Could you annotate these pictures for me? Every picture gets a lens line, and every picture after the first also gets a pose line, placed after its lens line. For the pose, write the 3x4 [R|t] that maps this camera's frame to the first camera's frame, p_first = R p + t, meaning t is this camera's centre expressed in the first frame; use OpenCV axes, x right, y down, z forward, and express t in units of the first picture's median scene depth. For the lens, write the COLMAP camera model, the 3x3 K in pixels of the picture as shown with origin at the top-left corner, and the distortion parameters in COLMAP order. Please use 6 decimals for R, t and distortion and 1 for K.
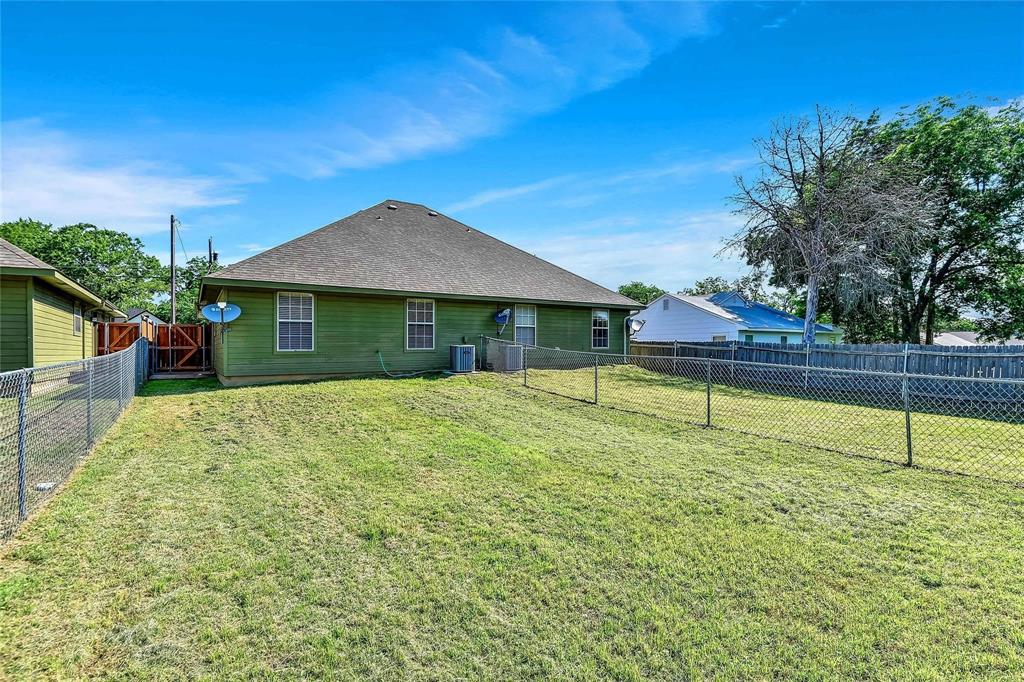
lens RADIAL K [[478.7, 0, 515.5], [0, 478.7, 345.3], [0, 0, 1]] dist [0.002364, -0.008593]
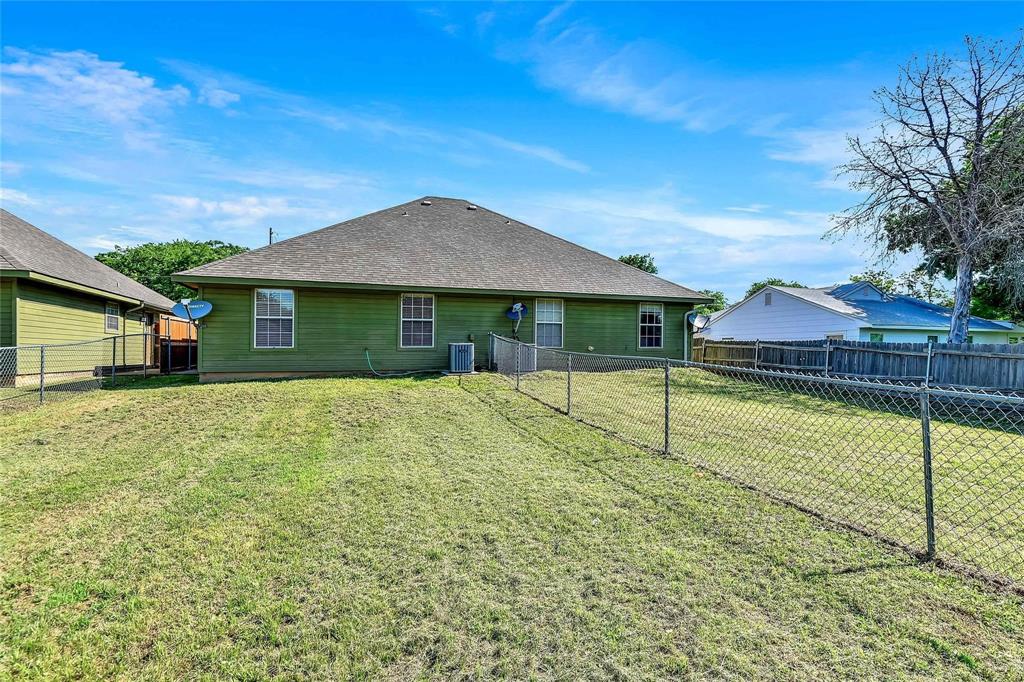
lens RADIAL K [[466.0, 0, 532.2], [0, 466.0, 343.5], [0, 0, 1]] dist [-0.000889, -0.009073]
pose [[0.965954, 0.001307, -0.258712, 0.221209], [-0.003621, 0.999958, -0.008467, 0.006518], [0.258690, 0.009116, 0.965917, 0.154815]]
